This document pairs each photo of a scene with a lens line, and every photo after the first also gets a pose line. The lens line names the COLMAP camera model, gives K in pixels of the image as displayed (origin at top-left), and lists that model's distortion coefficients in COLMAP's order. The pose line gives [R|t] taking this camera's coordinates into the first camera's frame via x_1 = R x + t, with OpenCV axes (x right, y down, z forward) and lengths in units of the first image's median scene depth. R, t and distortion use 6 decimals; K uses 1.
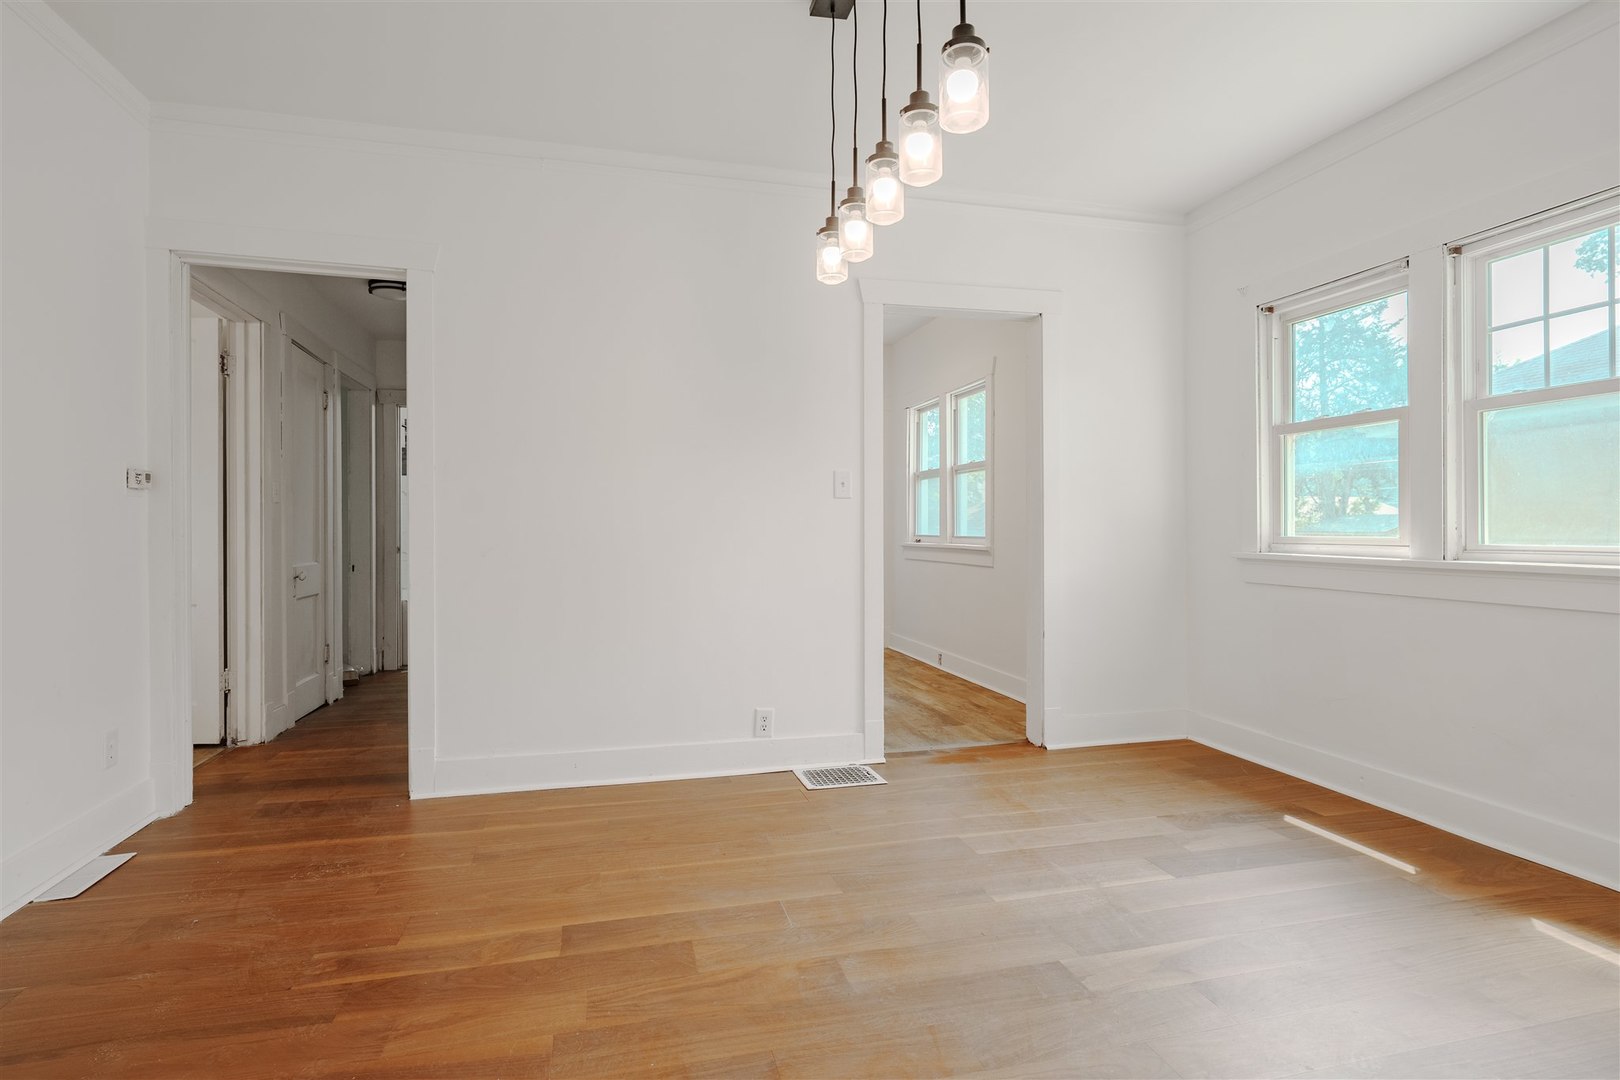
lens RADIAL K [[826.7, 0, 818.6], [0, 826.7, 523.1], [0, 0, 1]] dist [-0.001874, -0.001001]
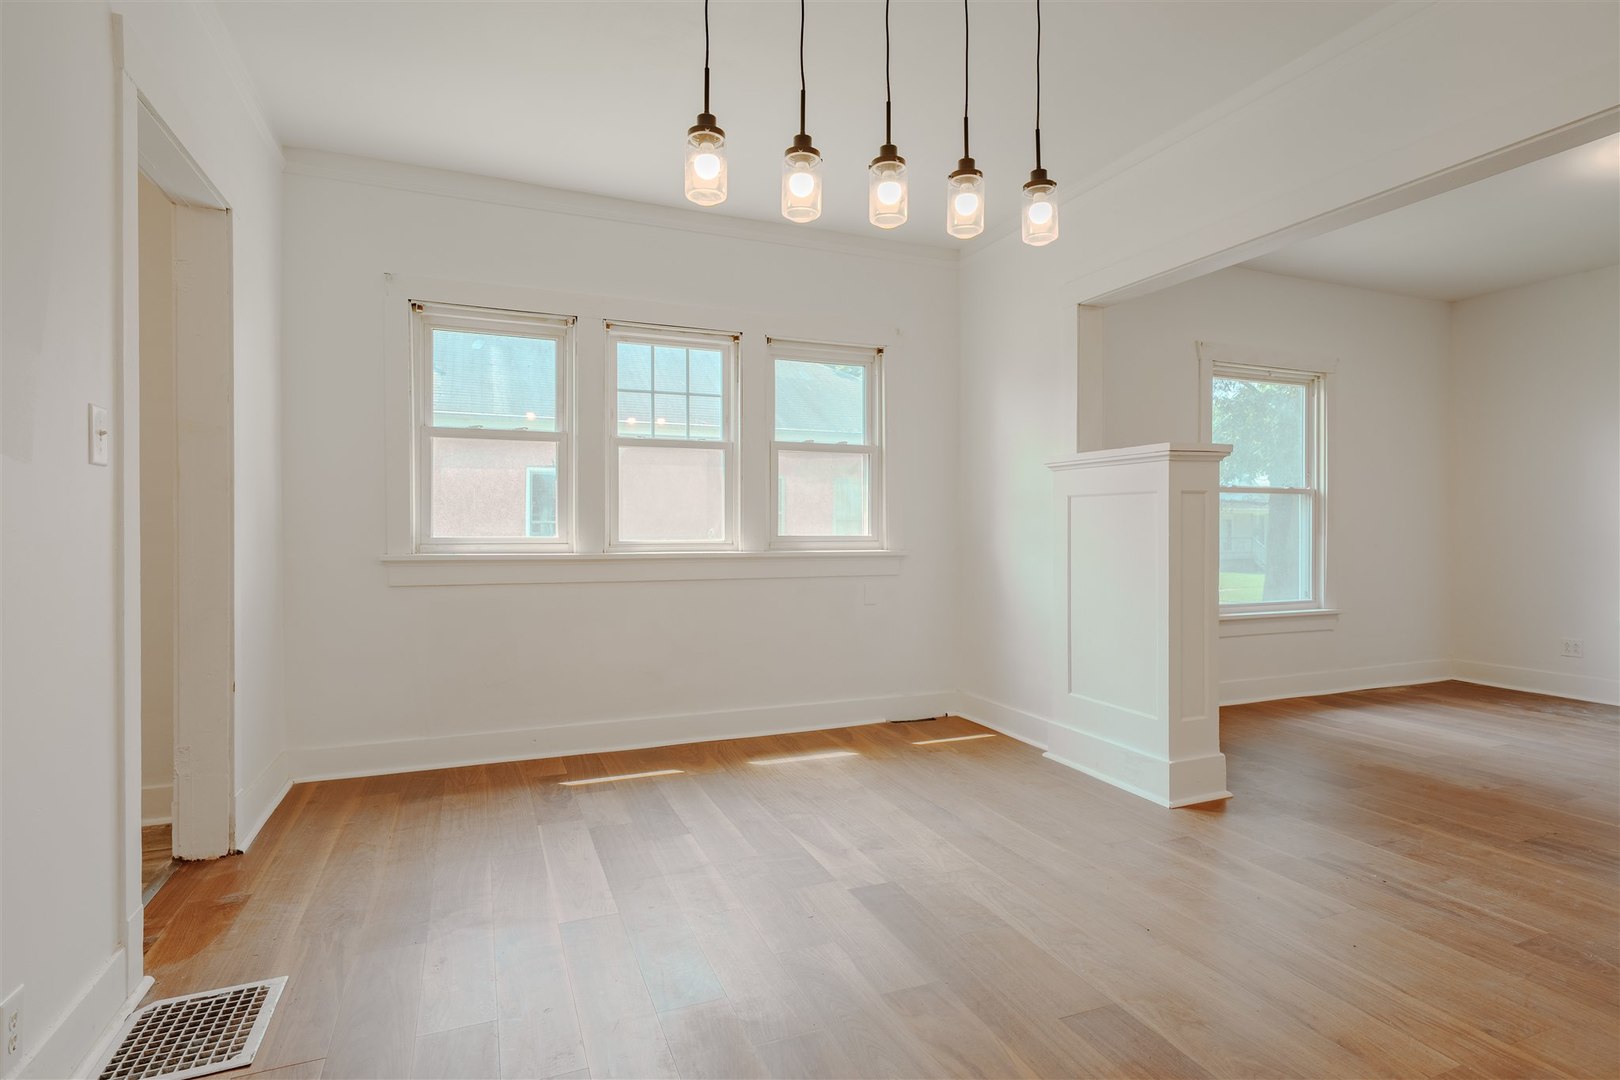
lens RADIAL K [[826.7, 0, 800.5], [0, 826.7, 526.9], [0, 0, 1]] dist [-0.001874, -0.001001]
pose [[-0.130035, 0.001657, 0.991508, -0.454474], [-0.007165, 0.999971, -0.002611, 0.002508], [-0.991484, -0.007443, -0.130019, 0.623726]]
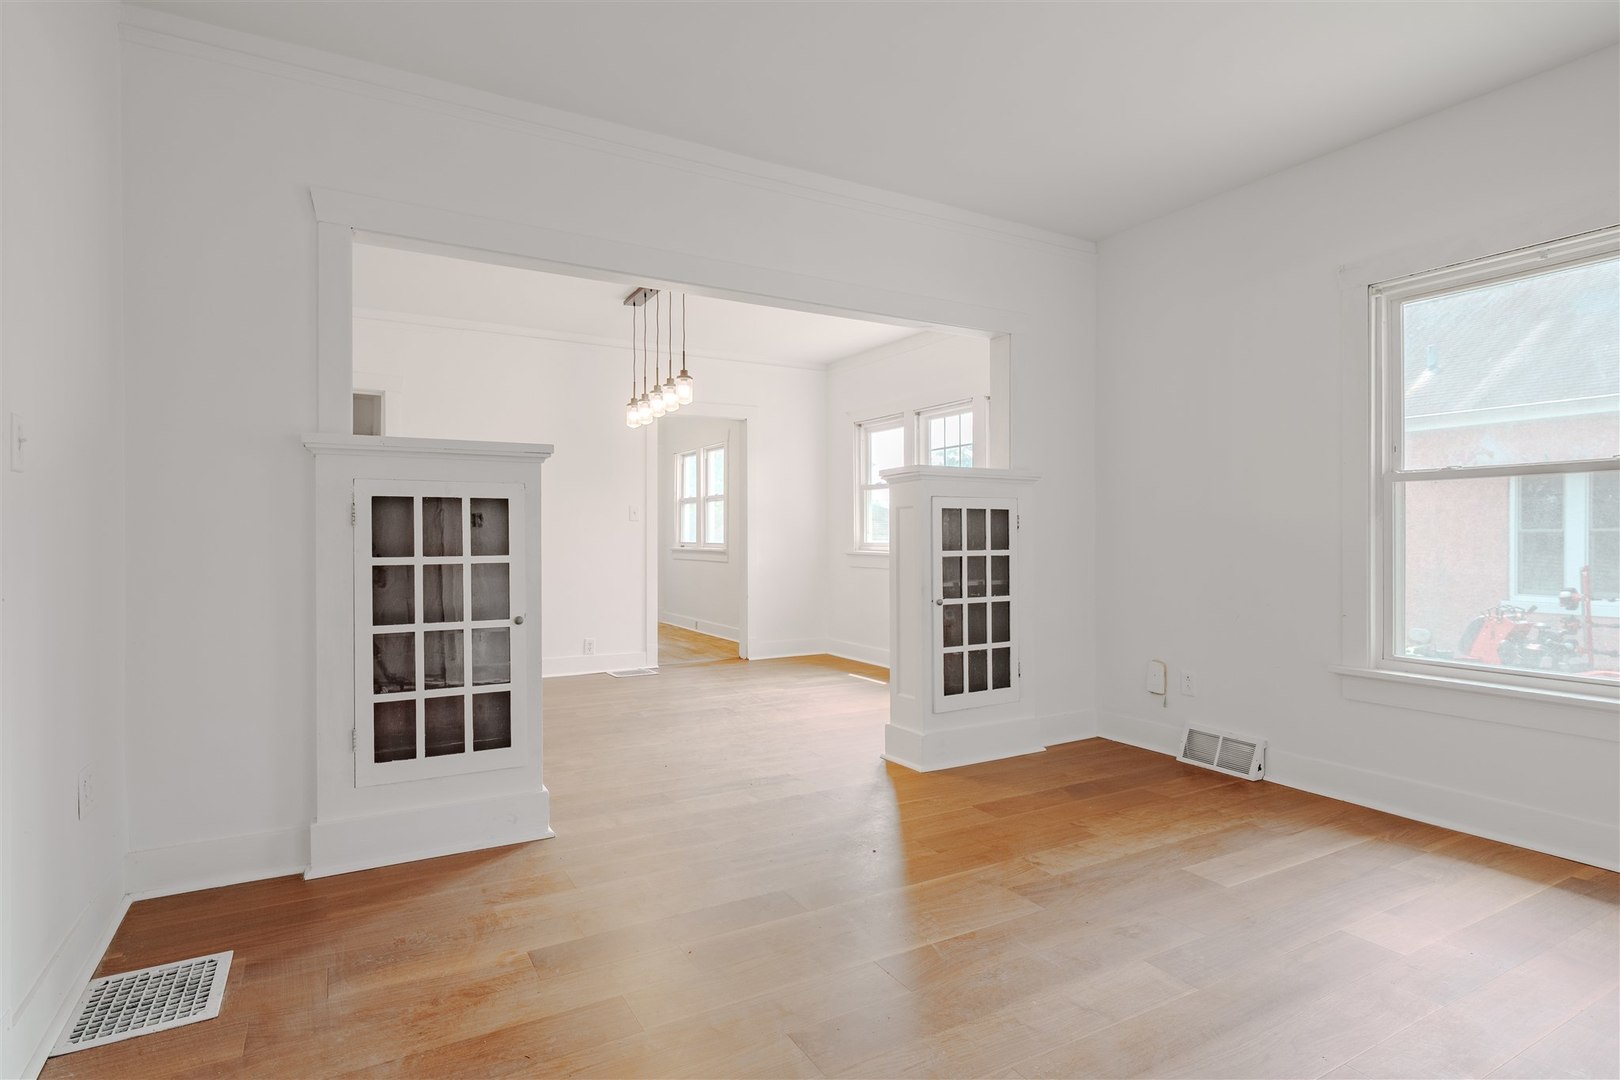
lens RADIAL K [[826.7, 0, 818.1], [0, 826.7, 534.4], [0, 0, 1]] dist [-0.001874, -0.001001]
pose [[0.964088, 0.001310, 0.265581, -0.058978], [-0.002082, 0.999994, 0.002624, -0.006361], [-0.265577, -0.003083, 0.964085, -0.785947]]
